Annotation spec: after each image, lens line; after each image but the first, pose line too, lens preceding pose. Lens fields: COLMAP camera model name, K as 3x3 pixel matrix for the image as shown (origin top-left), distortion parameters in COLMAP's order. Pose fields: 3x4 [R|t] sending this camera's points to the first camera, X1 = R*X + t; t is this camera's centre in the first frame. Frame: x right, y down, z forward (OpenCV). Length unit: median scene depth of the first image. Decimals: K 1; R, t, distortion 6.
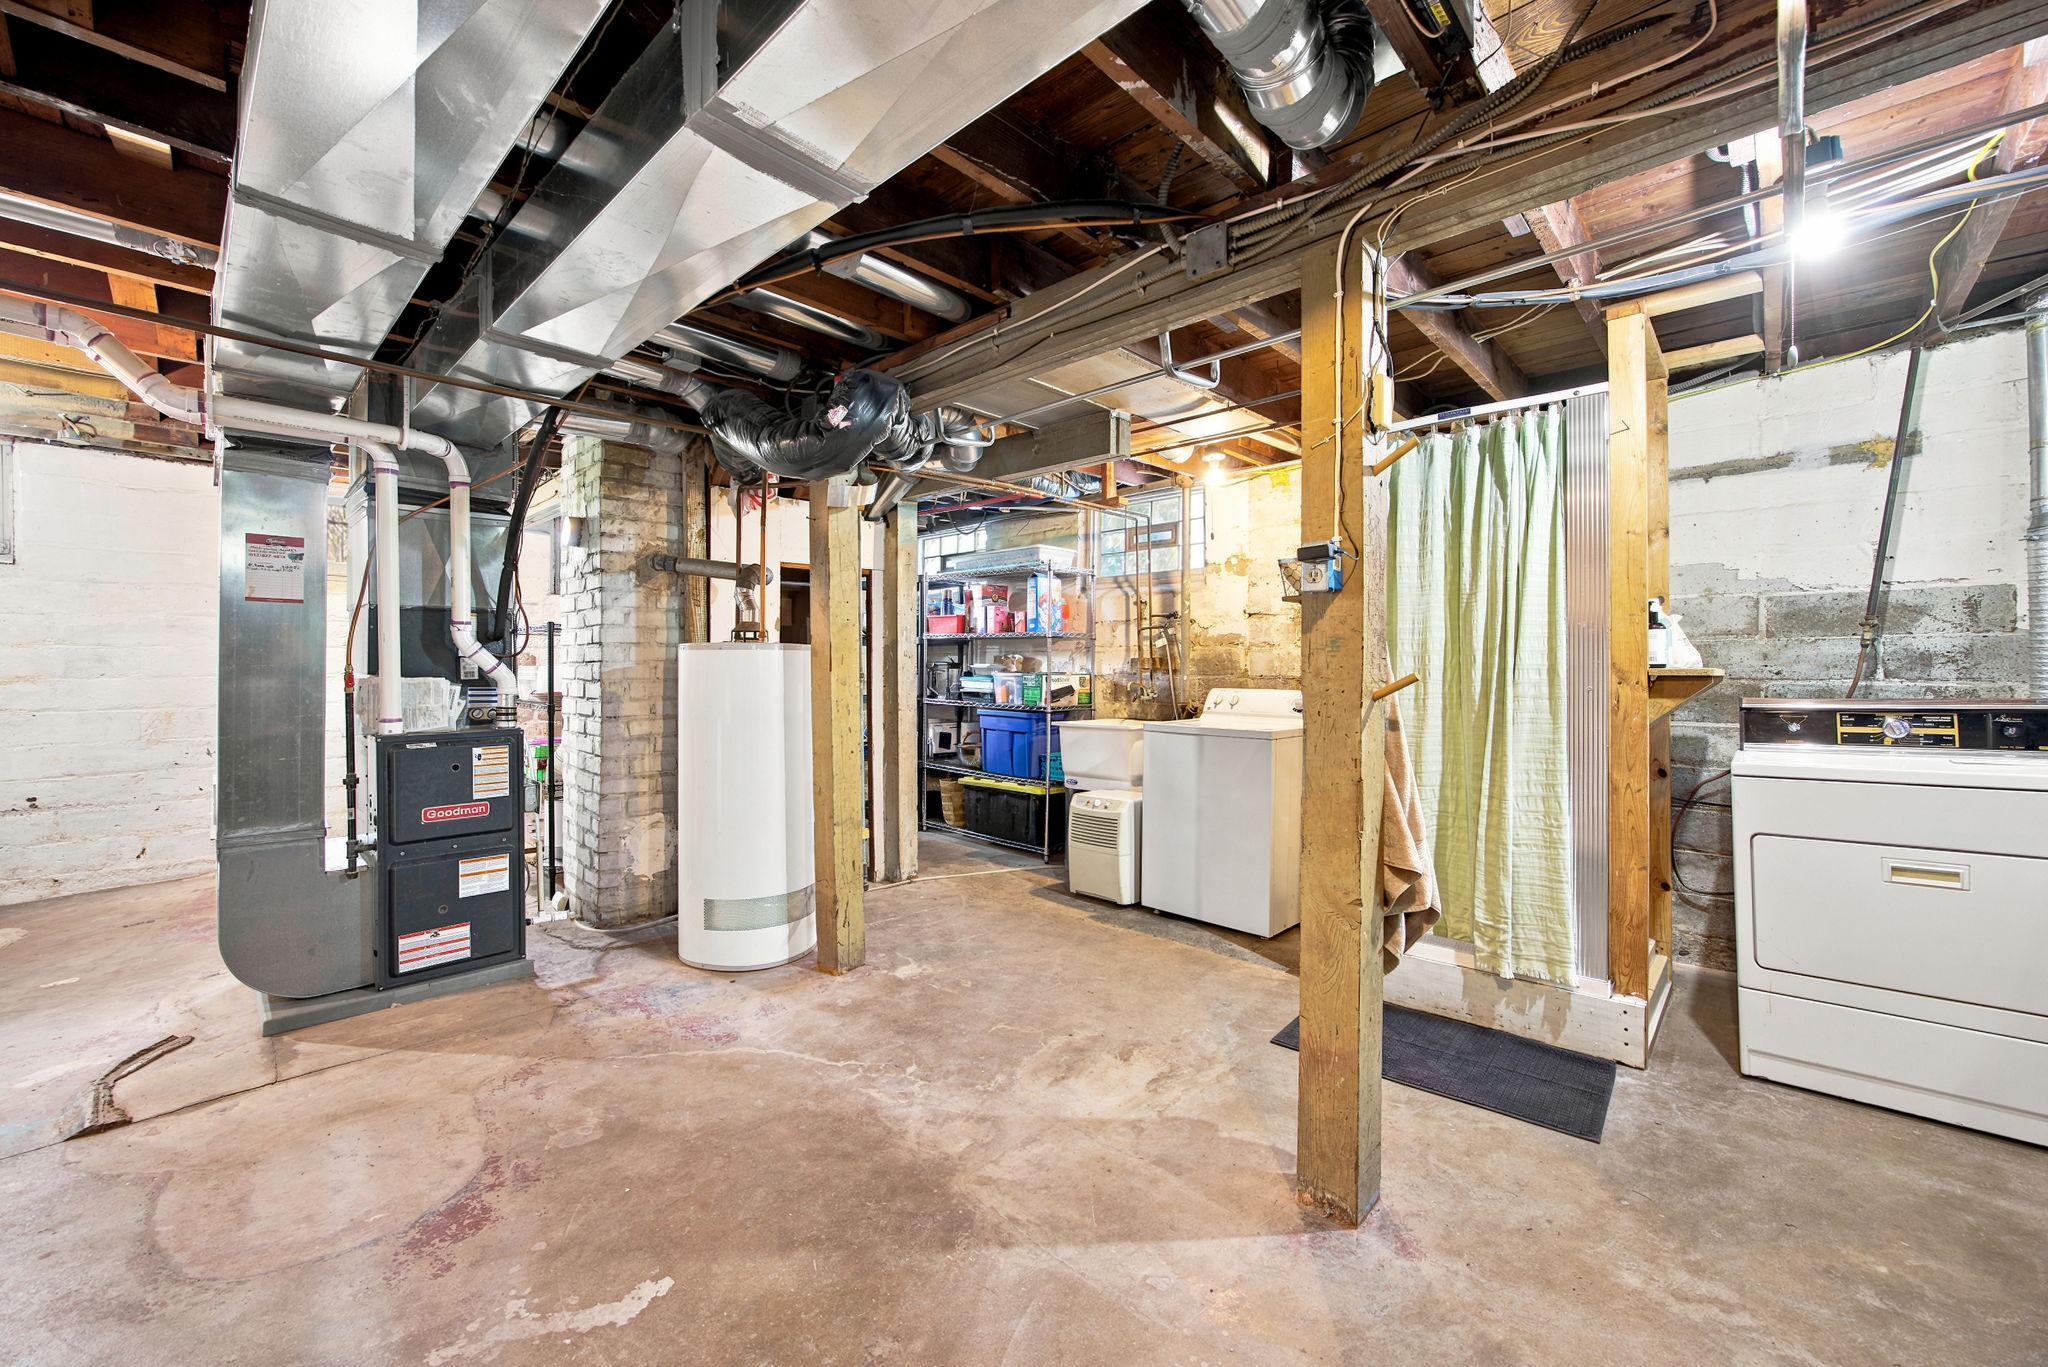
lens RADIAL K [[792.2, 0, 1013.1], [0, 792.2, 663.1], [0, 0, 1]] dist [-0.002622, 0.000035]
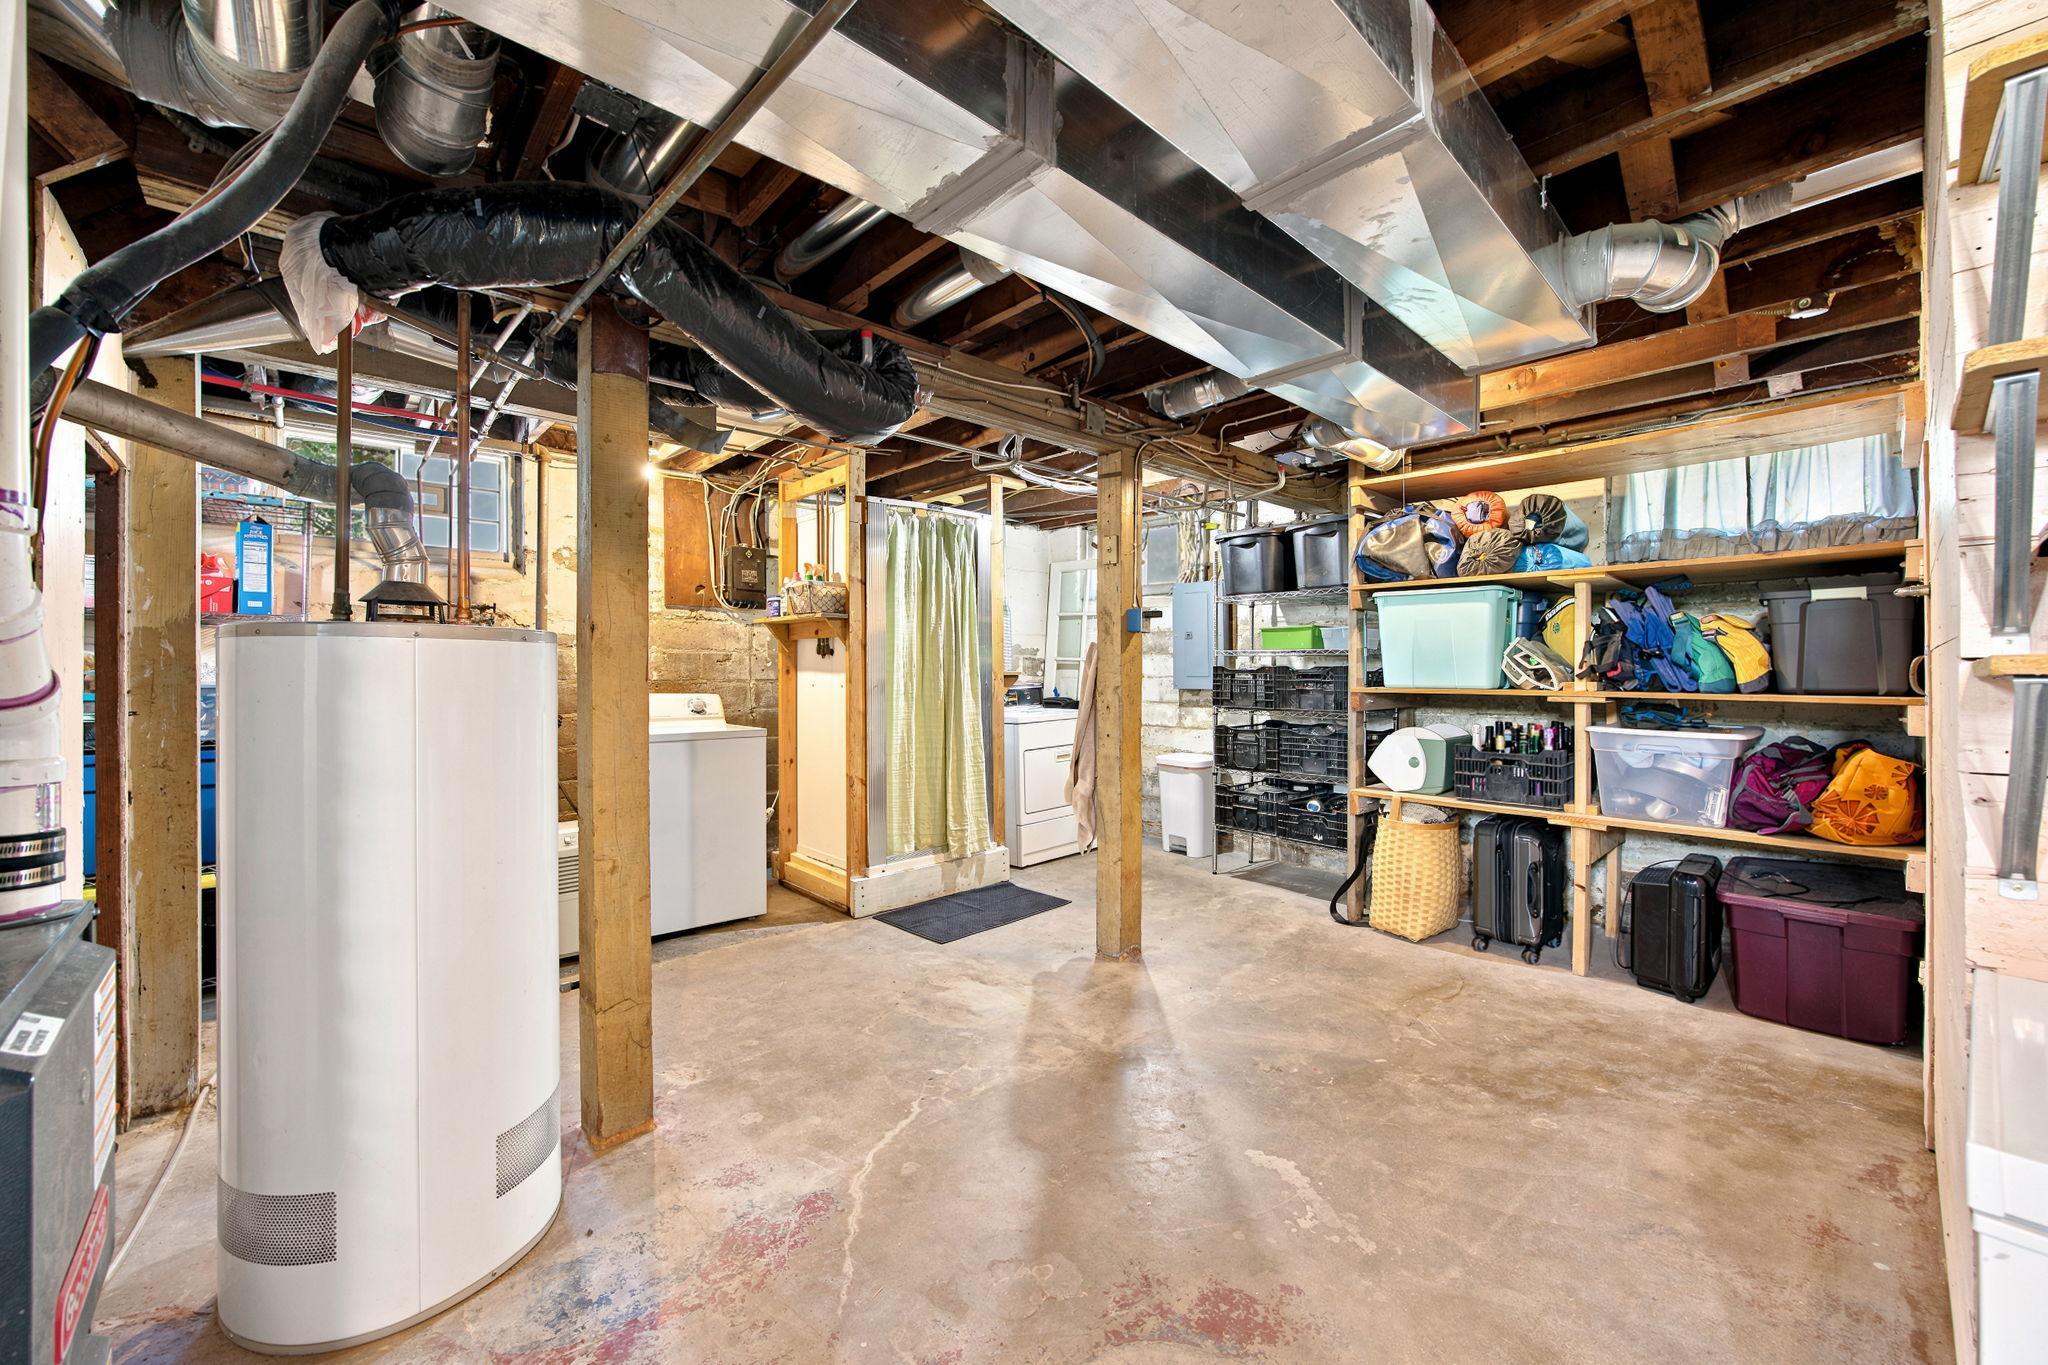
lens RADIAL K [[792.2, 0, 1013.1], [0, 792.2, 662.1], [0, 0, 1]] dist [-0.002622, 0.000035]
pose [[0.061914, 0.016897, 0.997938, -1.072043], [-0.014895, 0.999761, -0.016004, 0.004158], [-0.997970, -0.013874, 0.062151, 0.799291]]
